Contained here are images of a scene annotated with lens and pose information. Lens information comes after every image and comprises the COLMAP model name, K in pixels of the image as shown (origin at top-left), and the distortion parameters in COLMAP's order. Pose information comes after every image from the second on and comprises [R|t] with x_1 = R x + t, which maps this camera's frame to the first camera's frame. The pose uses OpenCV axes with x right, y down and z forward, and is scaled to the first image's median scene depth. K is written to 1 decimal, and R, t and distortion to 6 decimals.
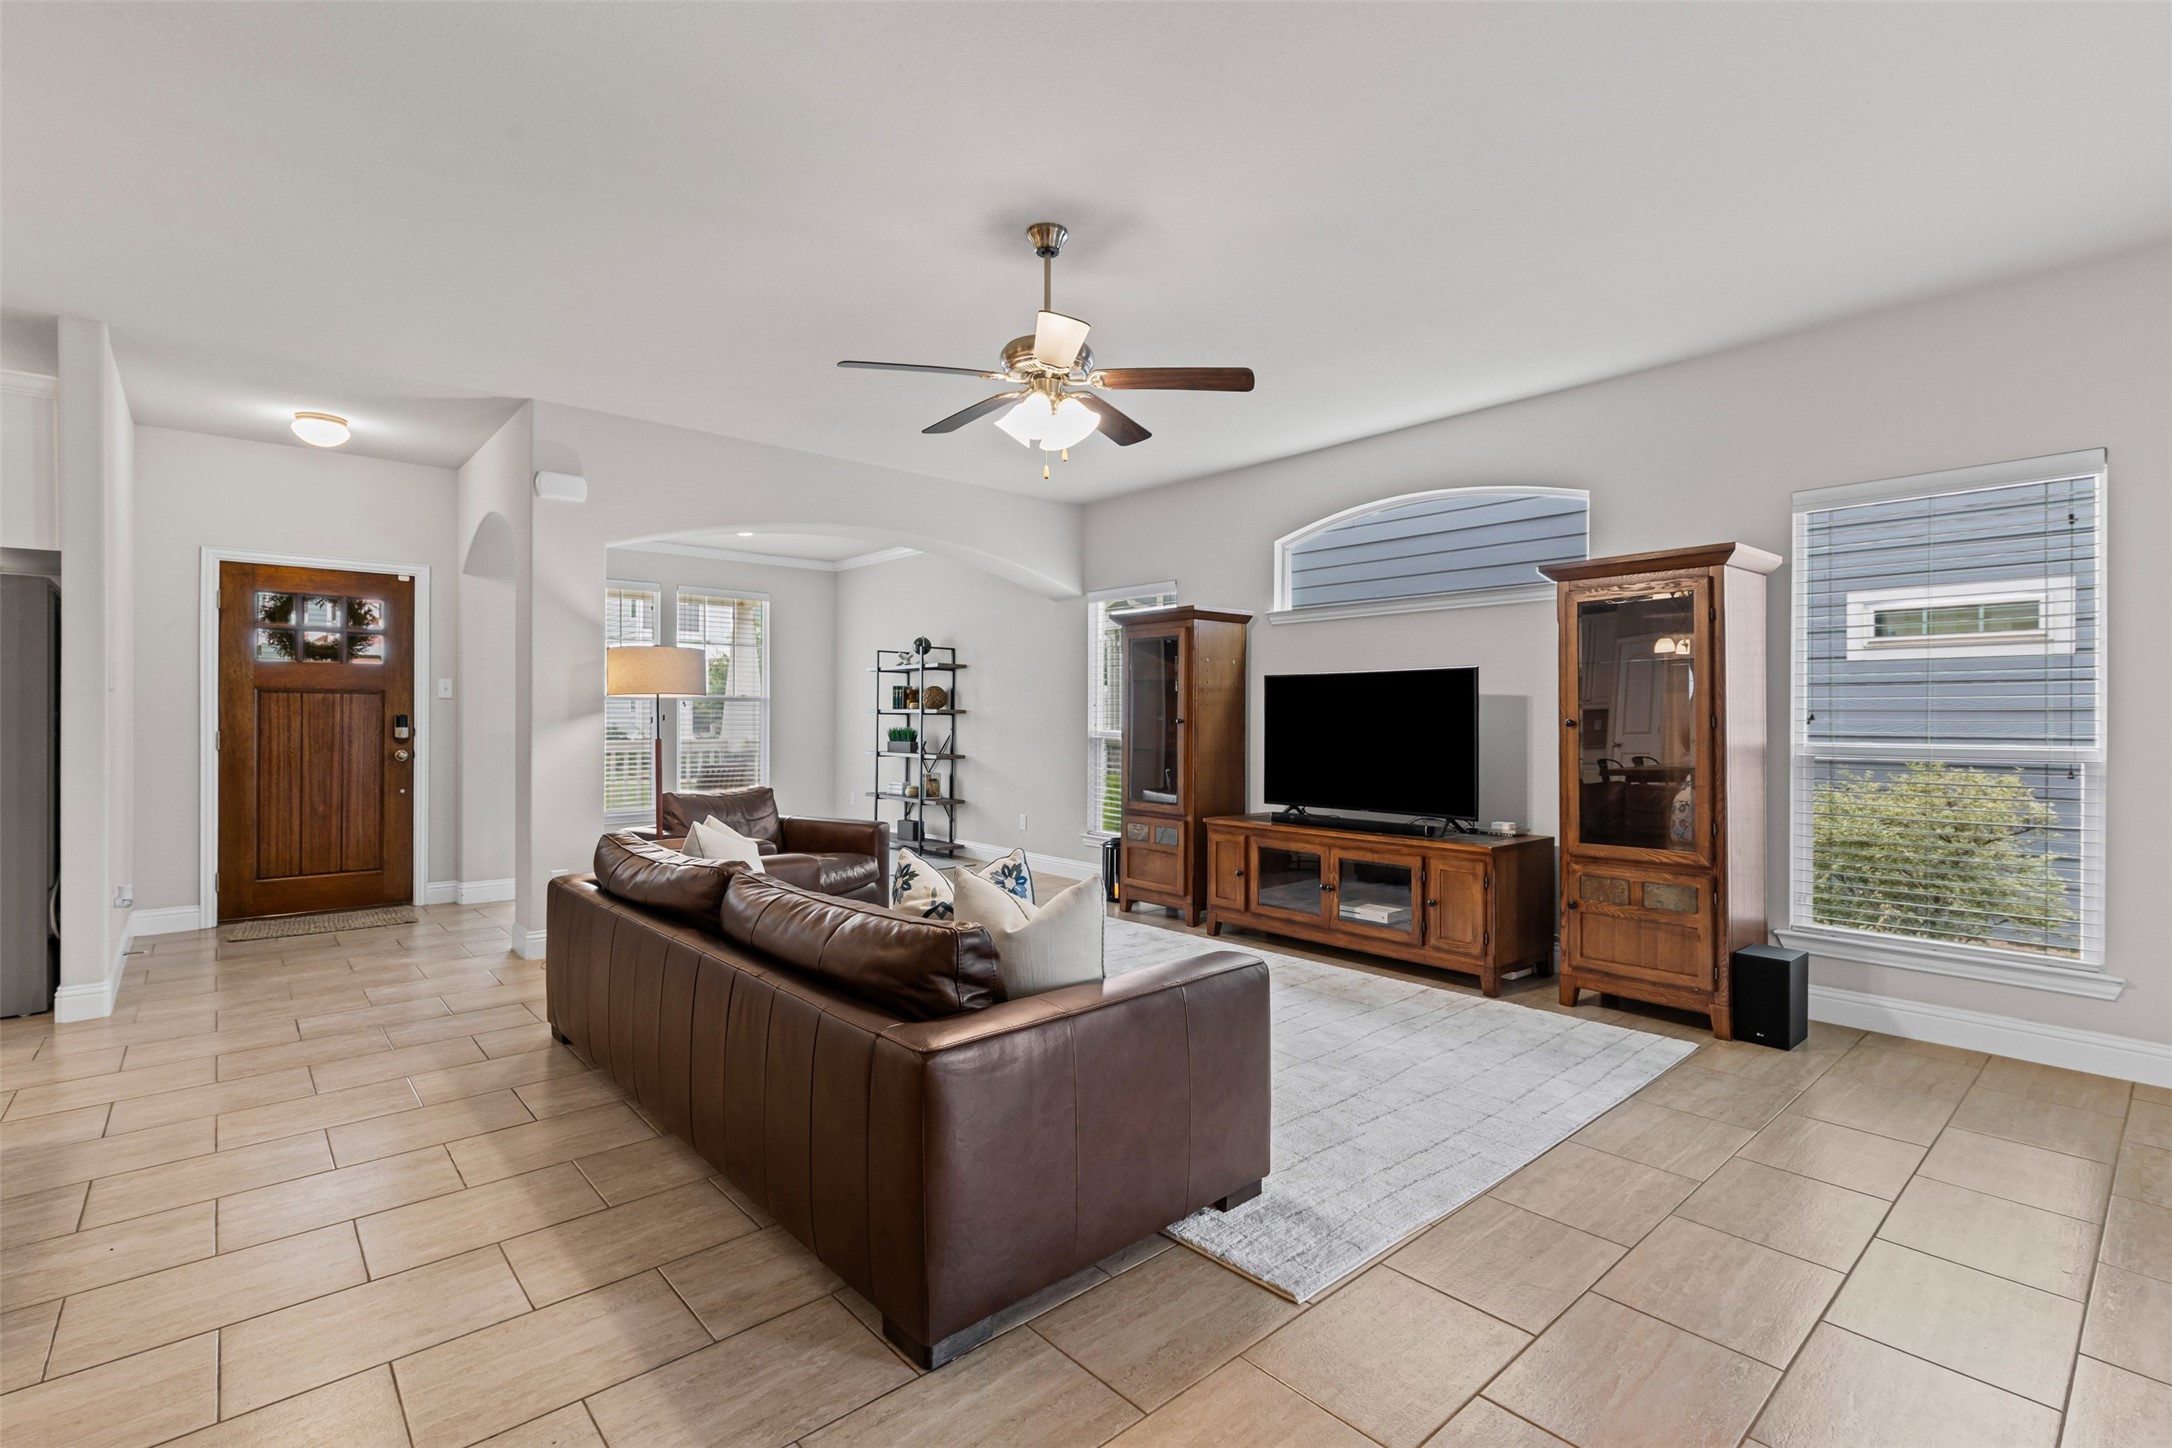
lens RADIAL K [[976.2, 0, 1076.1], [0, 976.2, 711.5], [0, 0, 1]] dist [0.007303, -0.001413]
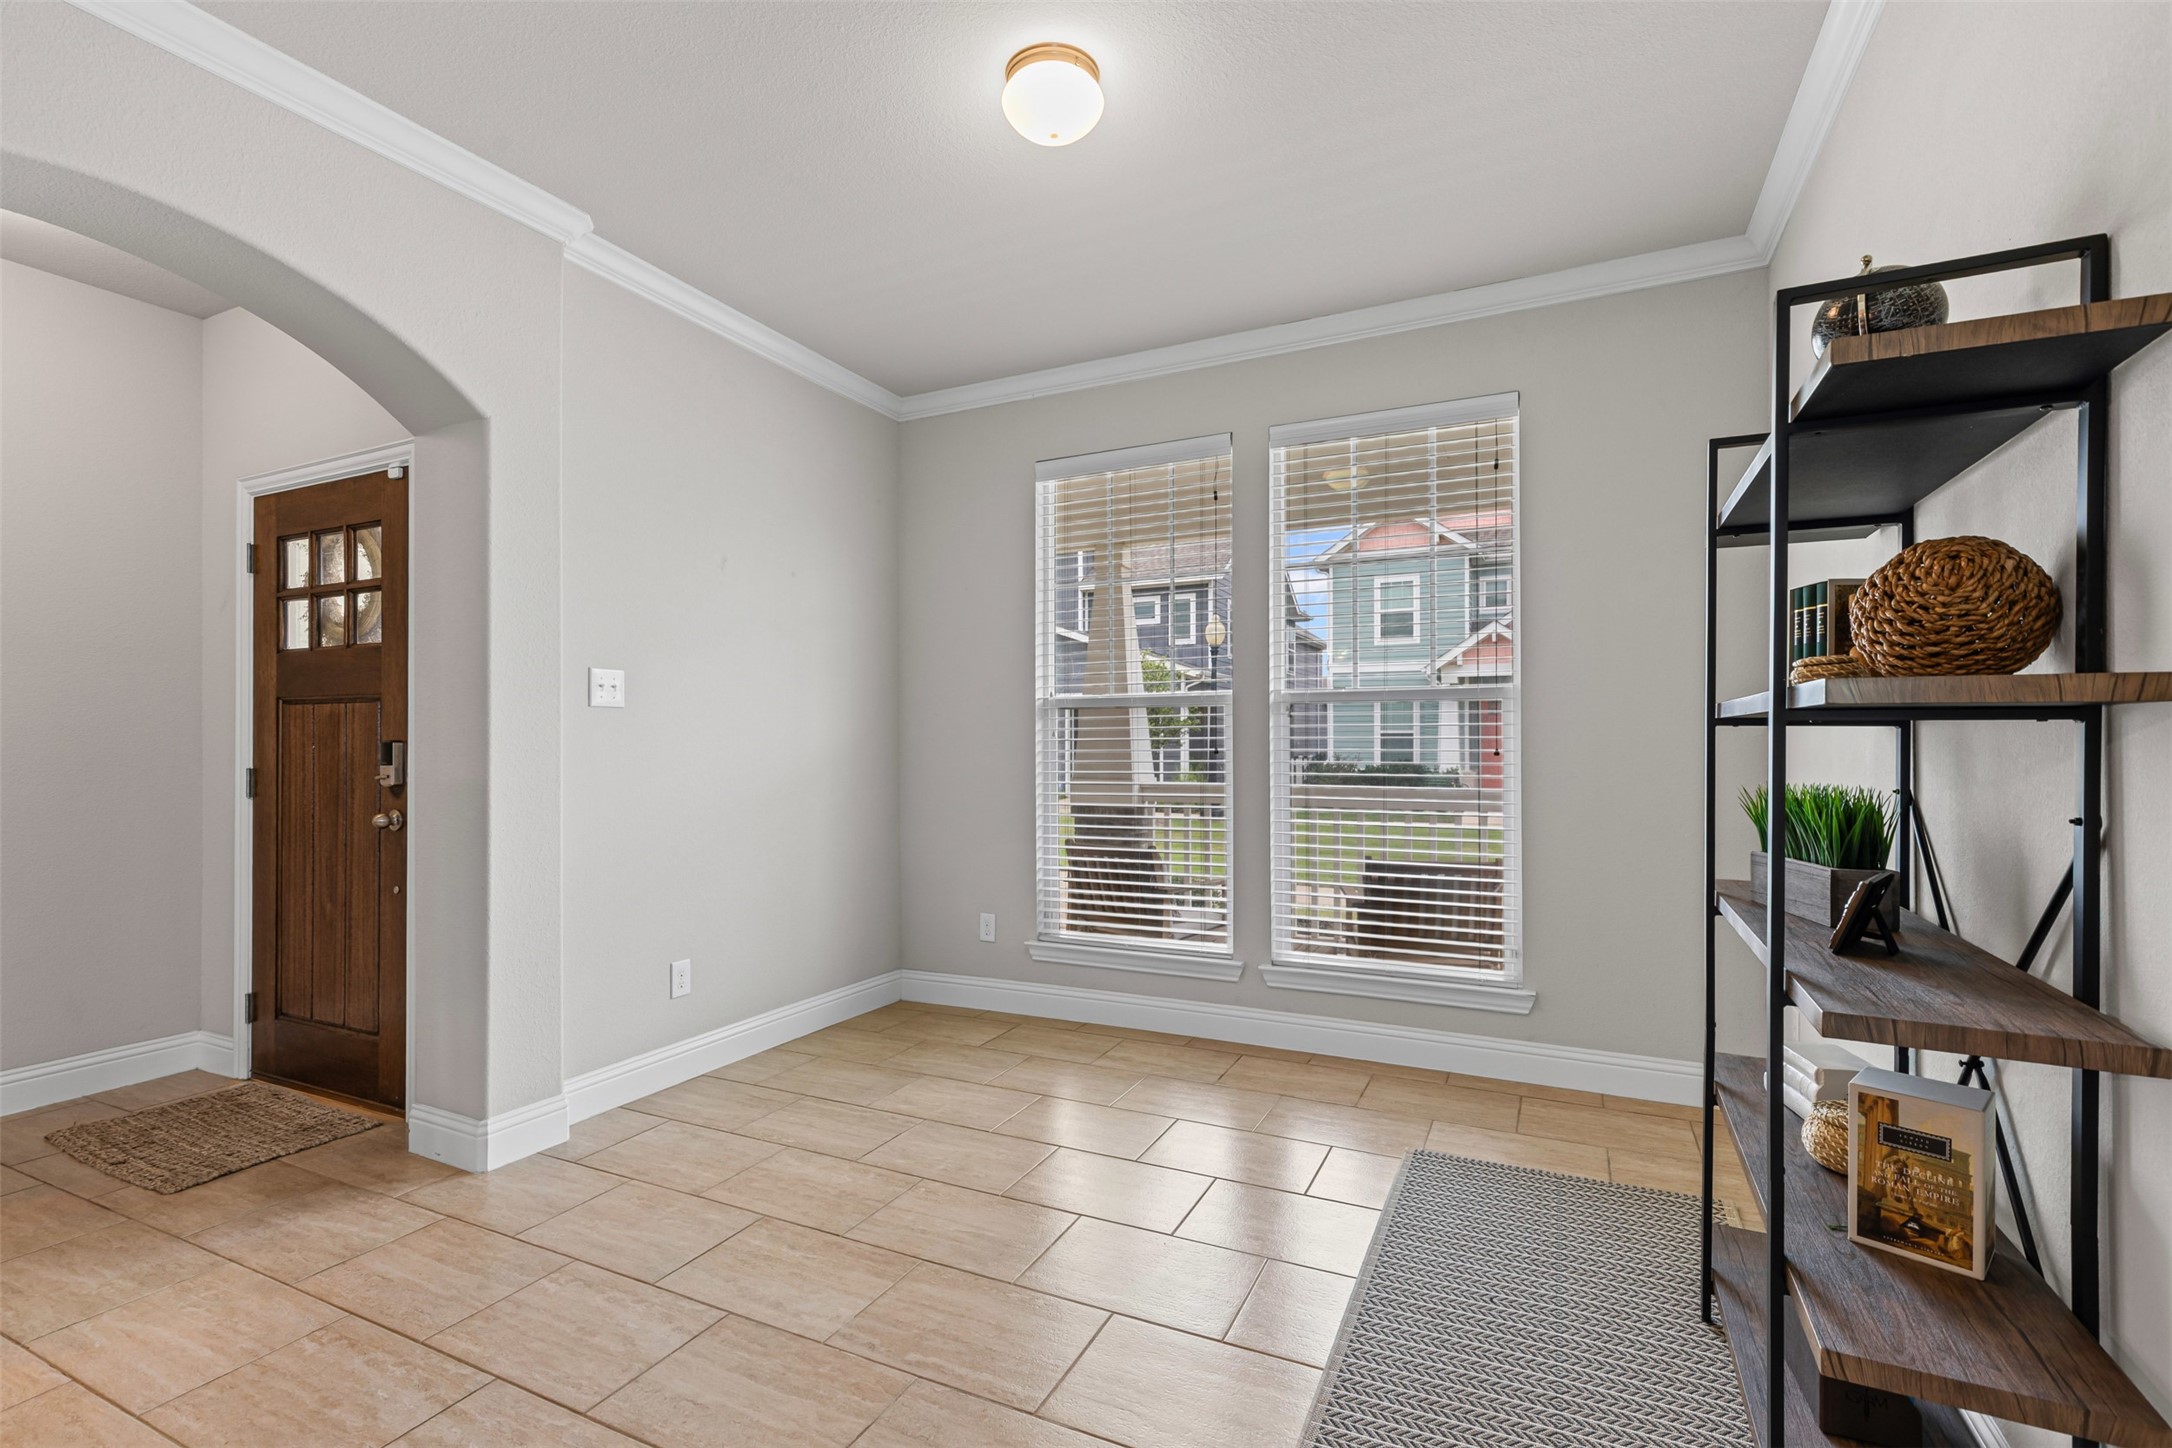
lens RADIAL K [[976.2, 0, 1092.6], [0, 976.2, 739.7], [0, 0, 1]] dist [0.007303, -0.001413]
pose [[0.394569, -0.009626, -0.918816, -0.080211], [0.007727, 0.999945, -0.007157, 0.009989], [0.918834, -0.004276, 0.394621, 1.181764]]
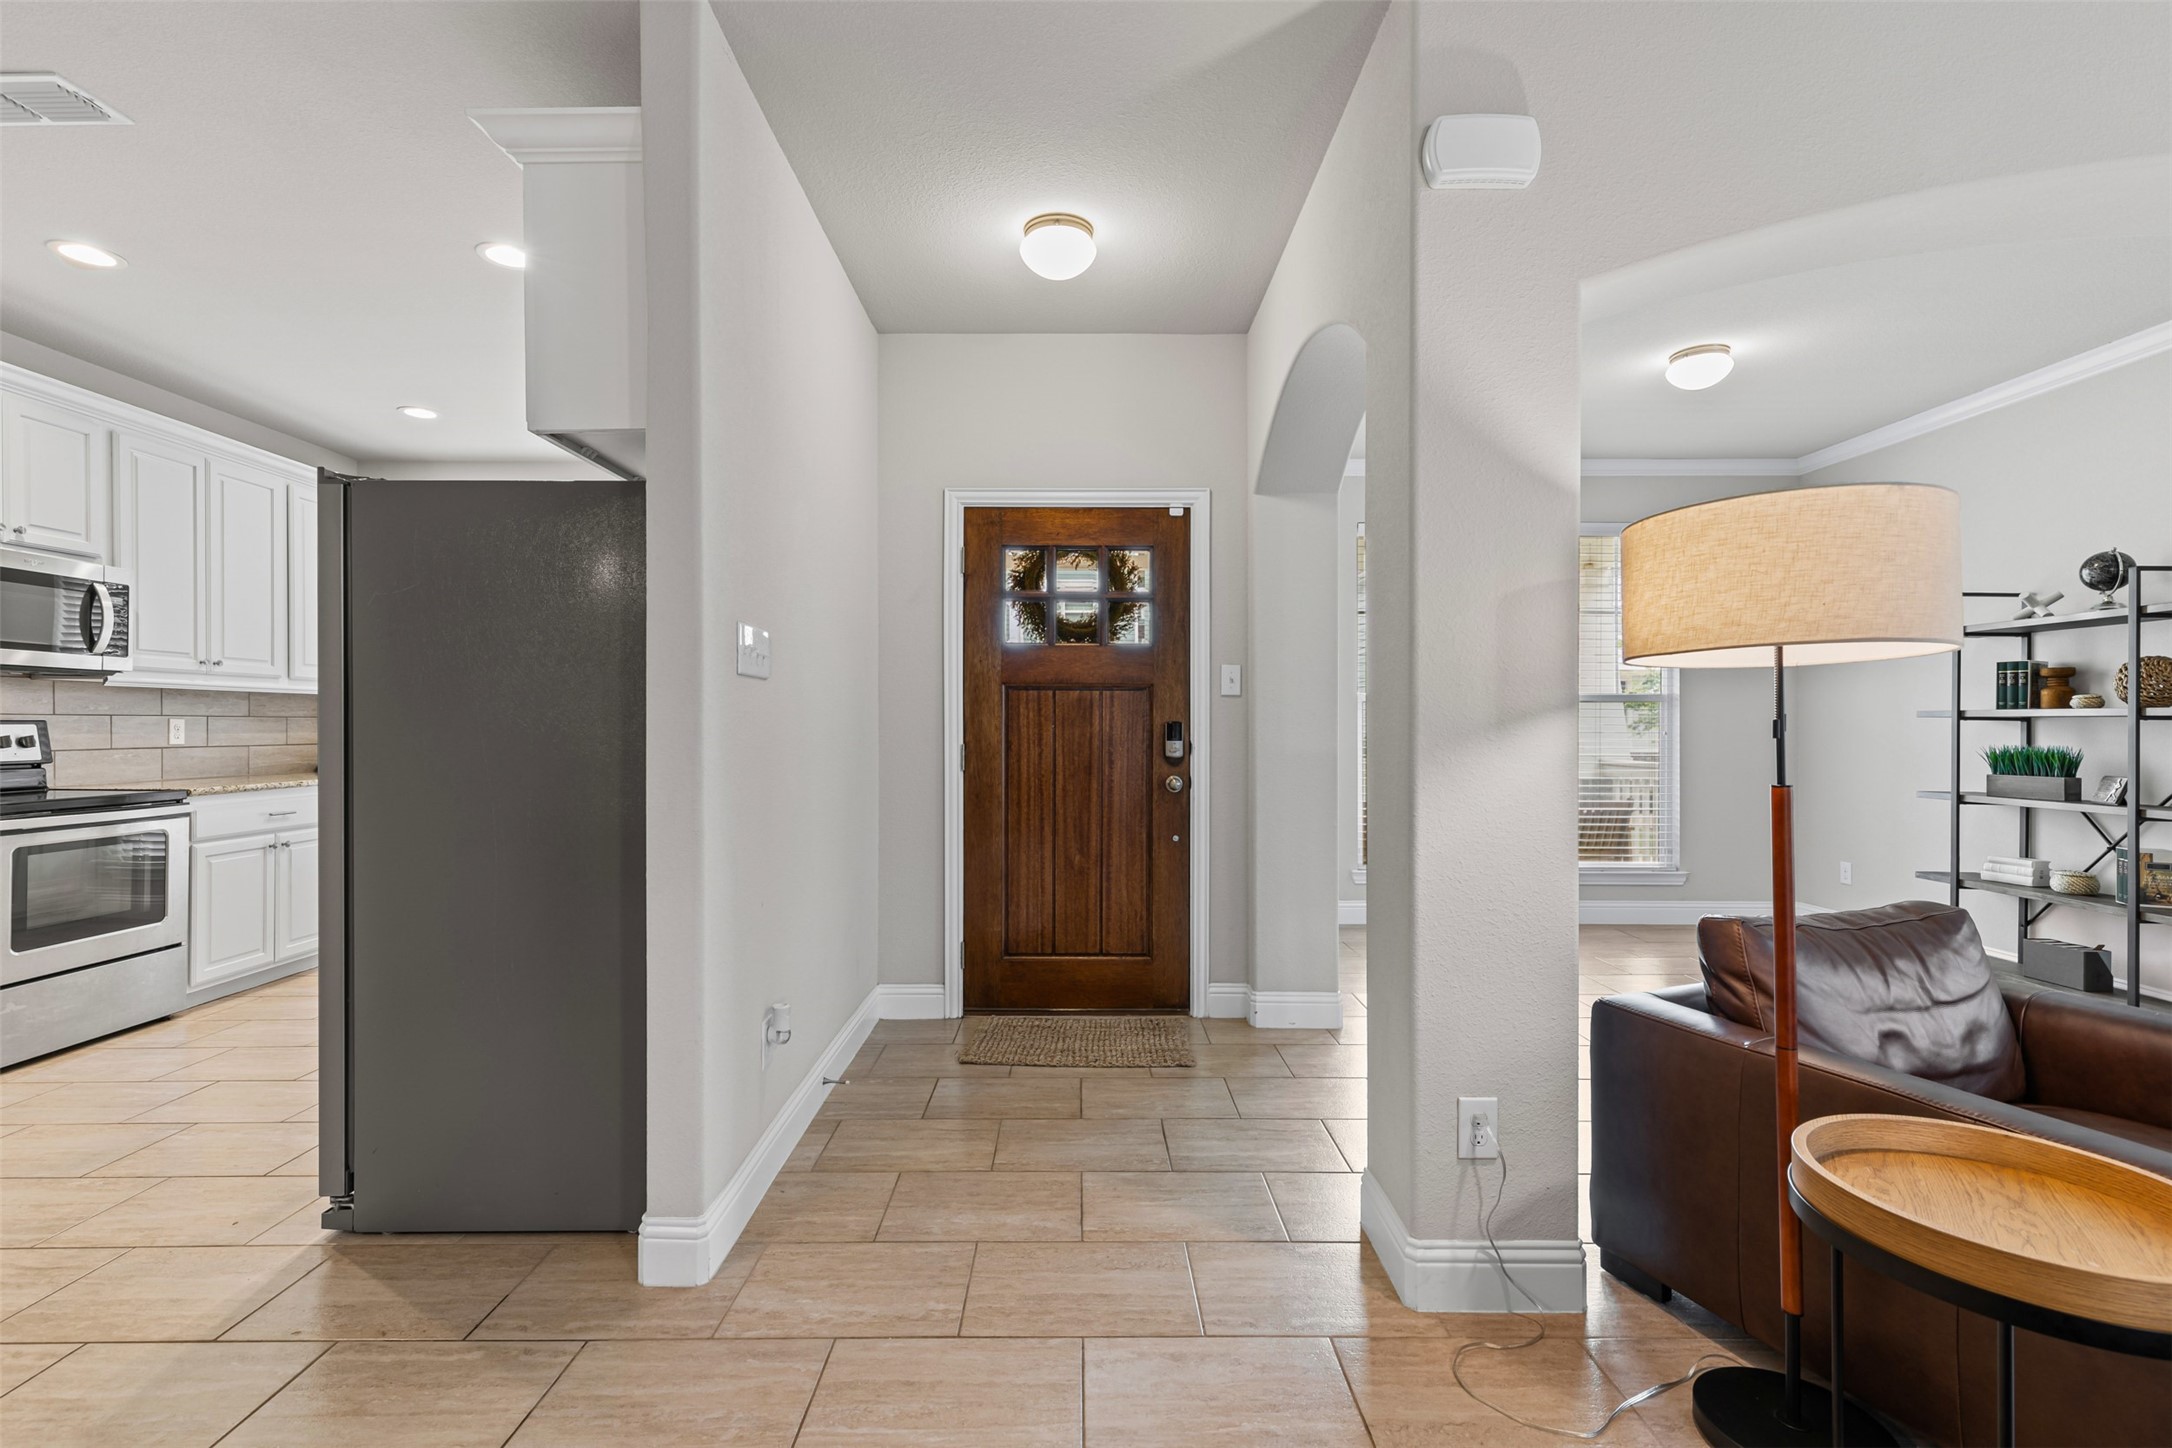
lens RADIAL K [[976.2, 0, 1082.0], [0, 976.2, 727.1], [0, 0, 1]] dist [0.007303, -0.001413]
pose [[0.755575, -0.001661, -0.655060, -0.323998], [0.003959, 0.999990, 0.002030, 0.005718], [0.655050, -0.004127, 0.755574, 0.491175]]
